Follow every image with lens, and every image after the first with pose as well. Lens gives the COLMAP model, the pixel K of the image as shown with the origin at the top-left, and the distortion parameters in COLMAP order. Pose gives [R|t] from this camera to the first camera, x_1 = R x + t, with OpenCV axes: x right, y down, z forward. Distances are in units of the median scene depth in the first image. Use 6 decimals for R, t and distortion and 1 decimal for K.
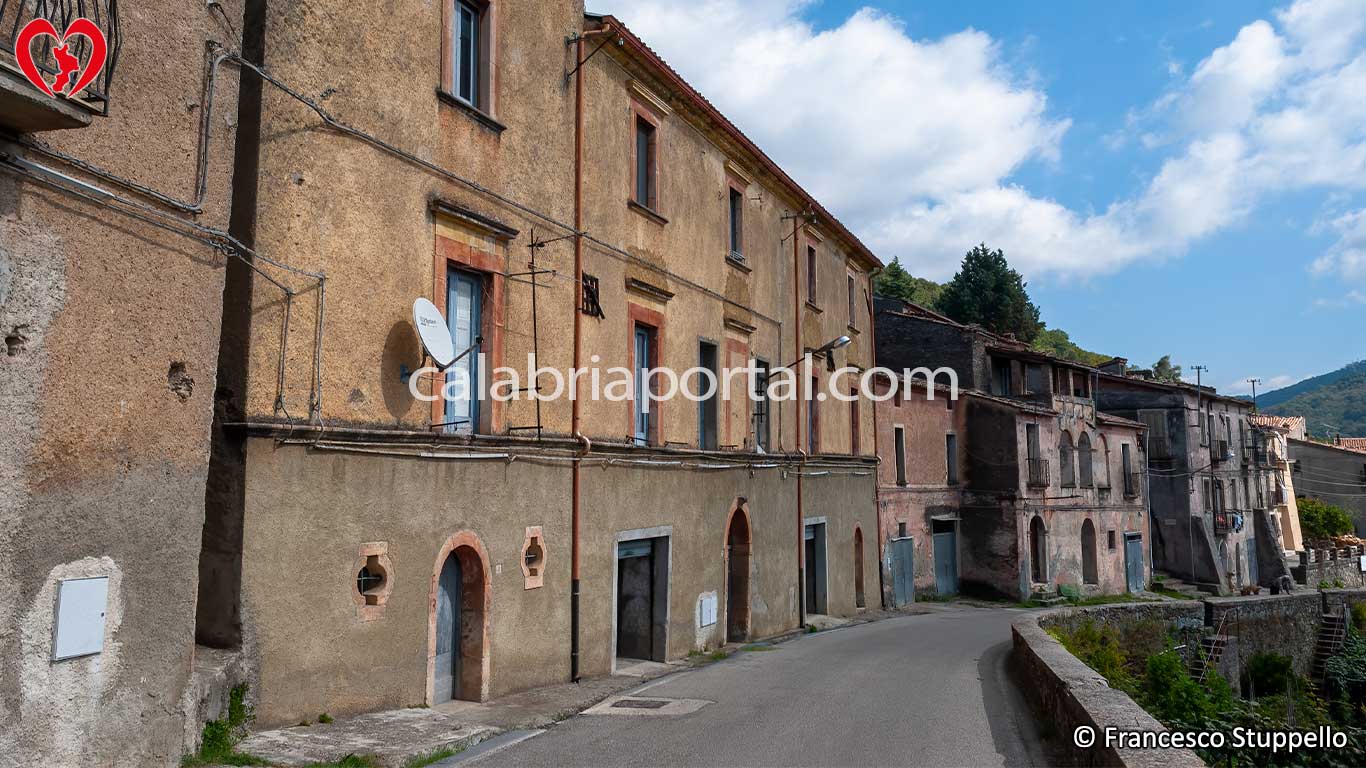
lens RADIAL K [[940.7, 0, 683.0], [0, 940.7, 384.0], [0, 0, 1]] dist [0.000137, -0.000681]
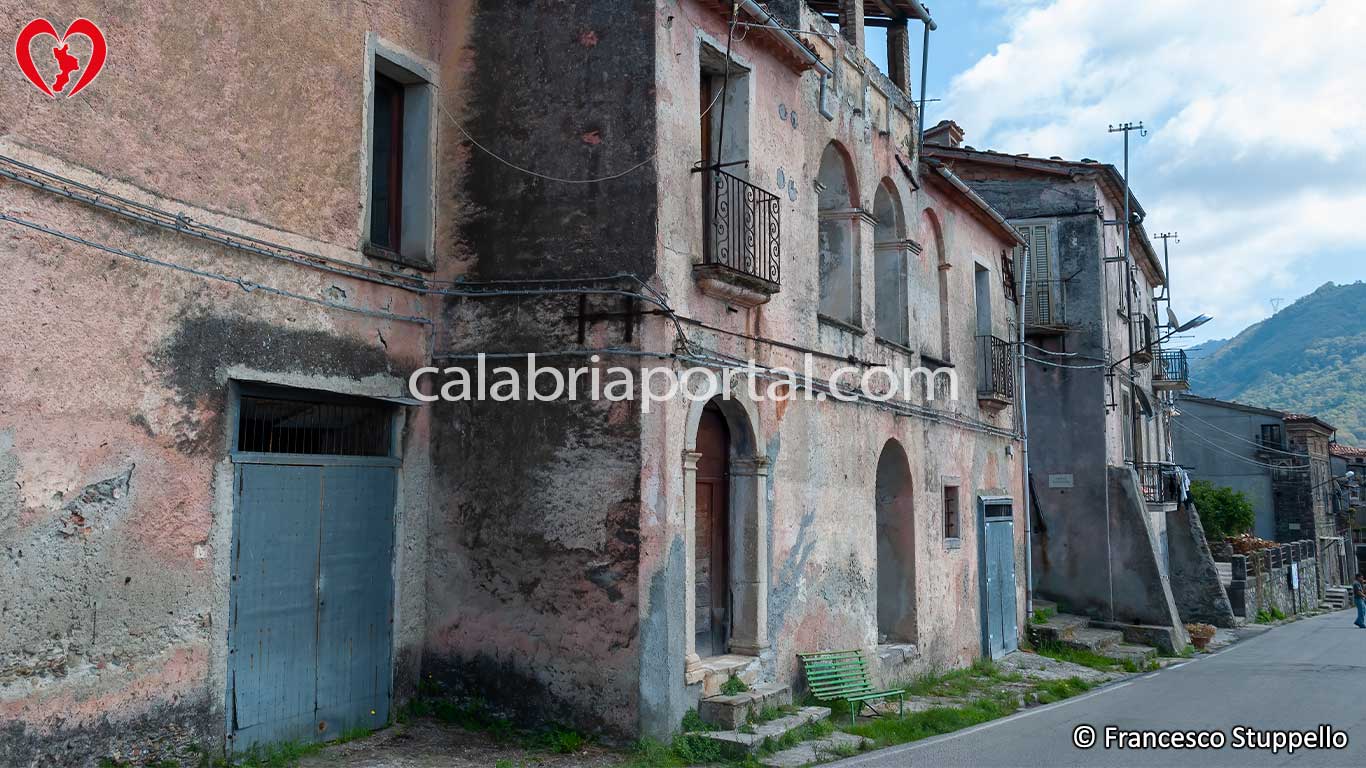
lens RADIAL K [[1469.0, 0, 683.0], [0, 1469.0, 384.0], [0, 0, 1]] dist [0.077341, 0.001763]
pose [[0.958876, 0.012905, 0.283532, 0.221564], [-0.024860, 0.998945, 0.038607, 0.107519], [-0.282734, -0.044067, 0.958185, 0.547236]]
